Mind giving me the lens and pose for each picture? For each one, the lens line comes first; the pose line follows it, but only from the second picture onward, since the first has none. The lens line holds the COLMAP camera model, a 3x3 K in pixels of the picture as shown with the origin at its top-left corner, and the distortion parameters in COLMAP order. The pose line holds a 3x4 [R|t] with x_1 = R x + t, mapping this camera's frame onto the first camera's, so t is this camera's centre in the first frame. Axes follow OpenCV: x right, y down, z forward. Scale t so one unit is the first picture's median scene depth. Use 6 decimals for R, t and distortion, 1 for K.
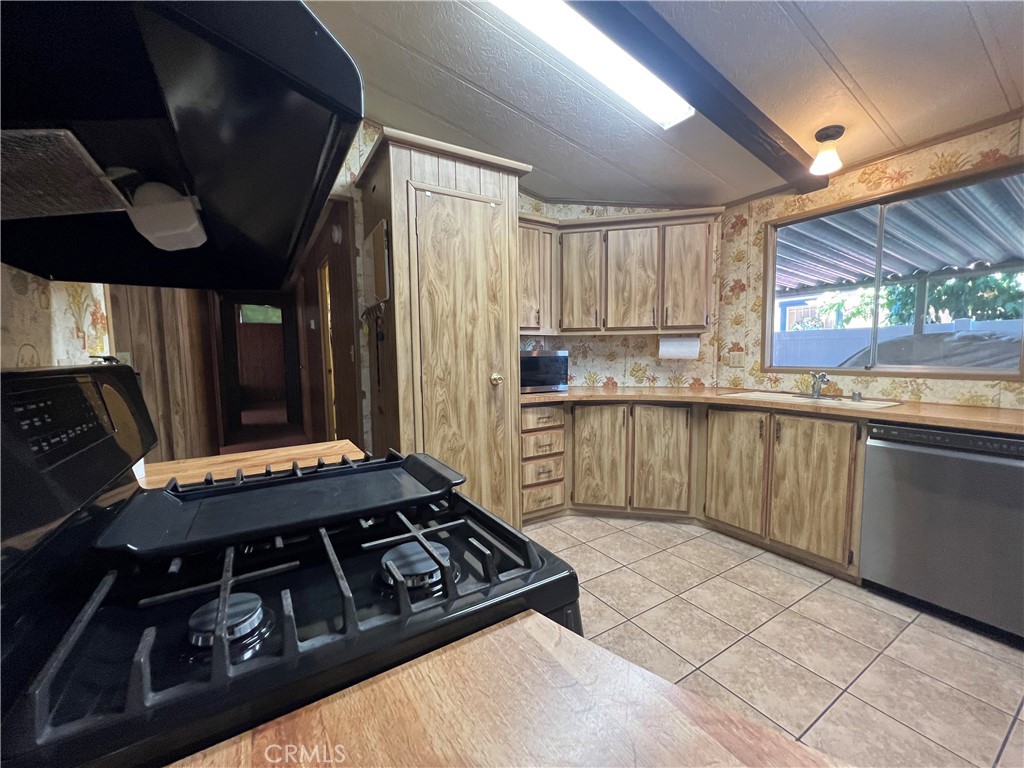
lens RADIAL K [[411.0, 0, 510.0], [0, 411.0, 386.4], [0, 0, 1]] dist [-0.001536, 0.000205]
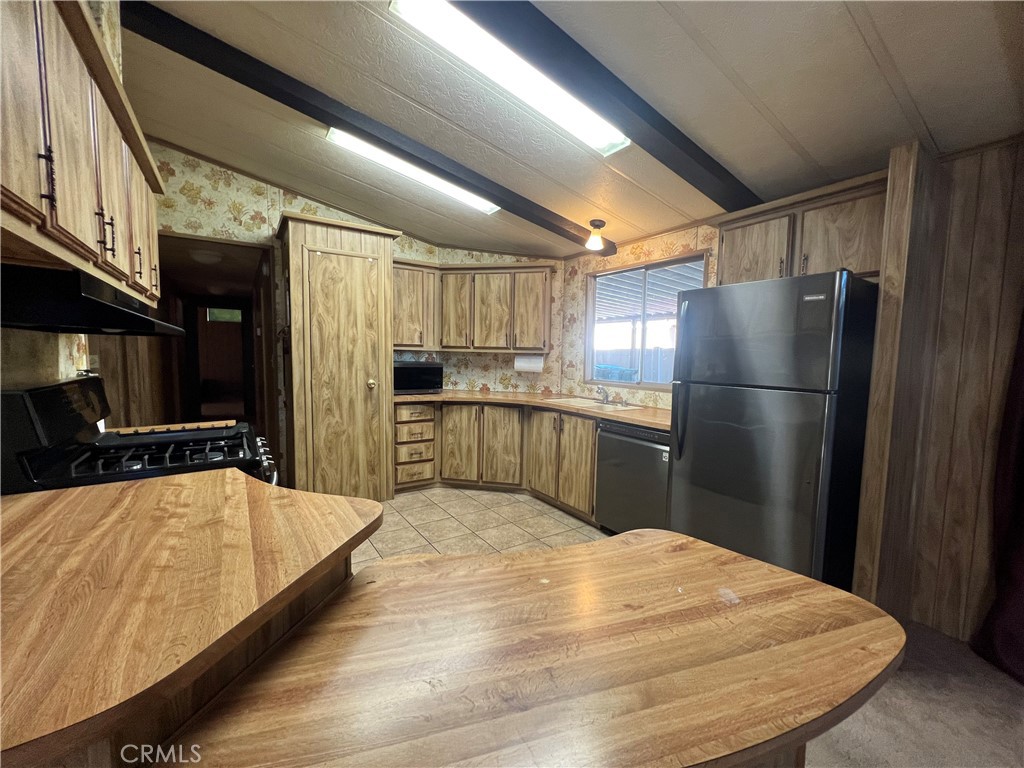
lens RADIAL K [[411.0, 0, 510.3], [0, 411.0, 386.4], [0, 0, 1]] dist [-0.001536, 0.000205]
pose [[0.998754, 0.027716, 0.041512, 0.352736], [-0.027667, 0.999616, -0.001763, -0.018190], [-0.041545, 0.000613, 0.999136, -0.382275]]
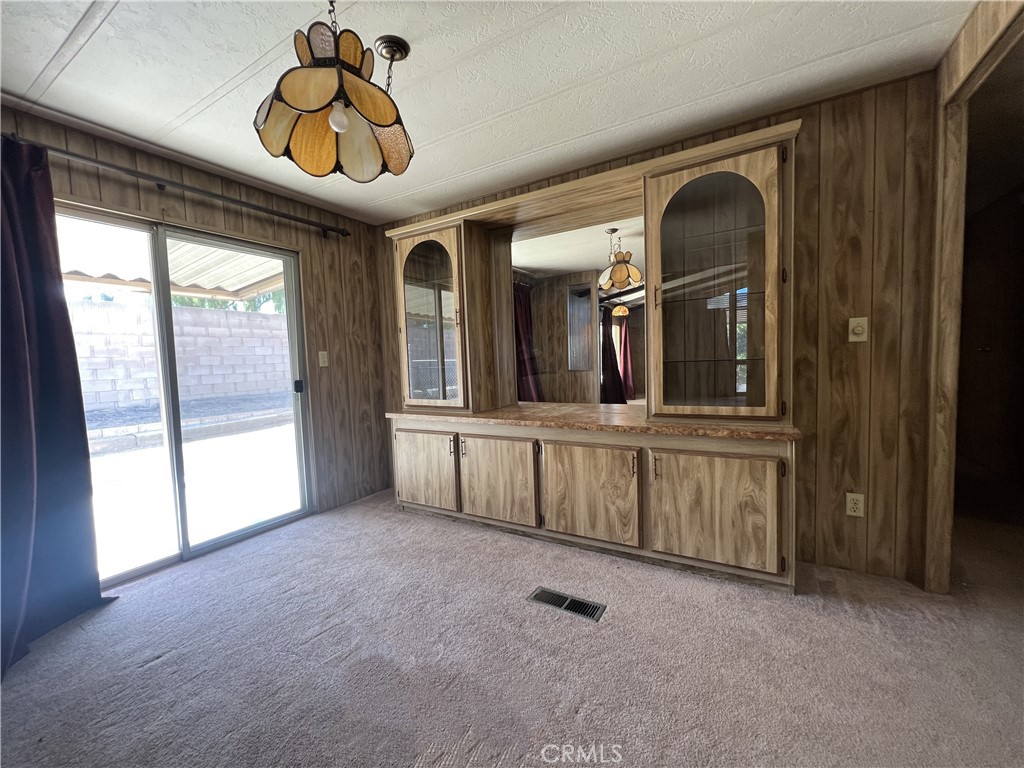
lens RADIAL K [[411.0, 0, 513.7], [0, 411.0, 385.7], [0, 0, 1]] dist [-0.001536, 0.000205]
pose [[0.474778, 0.056572, -0.878286, -0.616494], [-0.047908, 0.998114, 0.038392, 0.037439], [0.878801, 0.023849, 0.476593, 0.140693]]
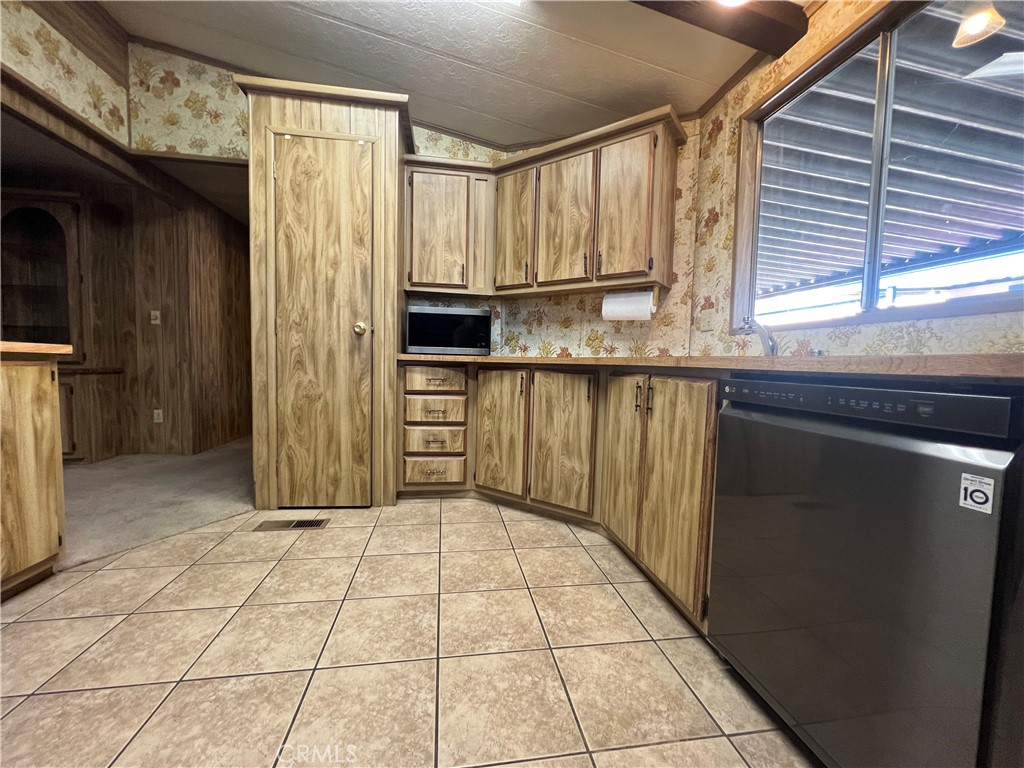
lens RADIAL K [[411.0, 0, 510.1], [0, 411.0, 385.8], [0, 0, 1]] dist [-0.001536, 0.000205]
pose [[0.922799, 0.058267, -0.380849, 0.604364], [-0.068423, 0.997569, -0.013170, 0.095634], [0.379156, 0.038213, 0.924543, 0.251367]]
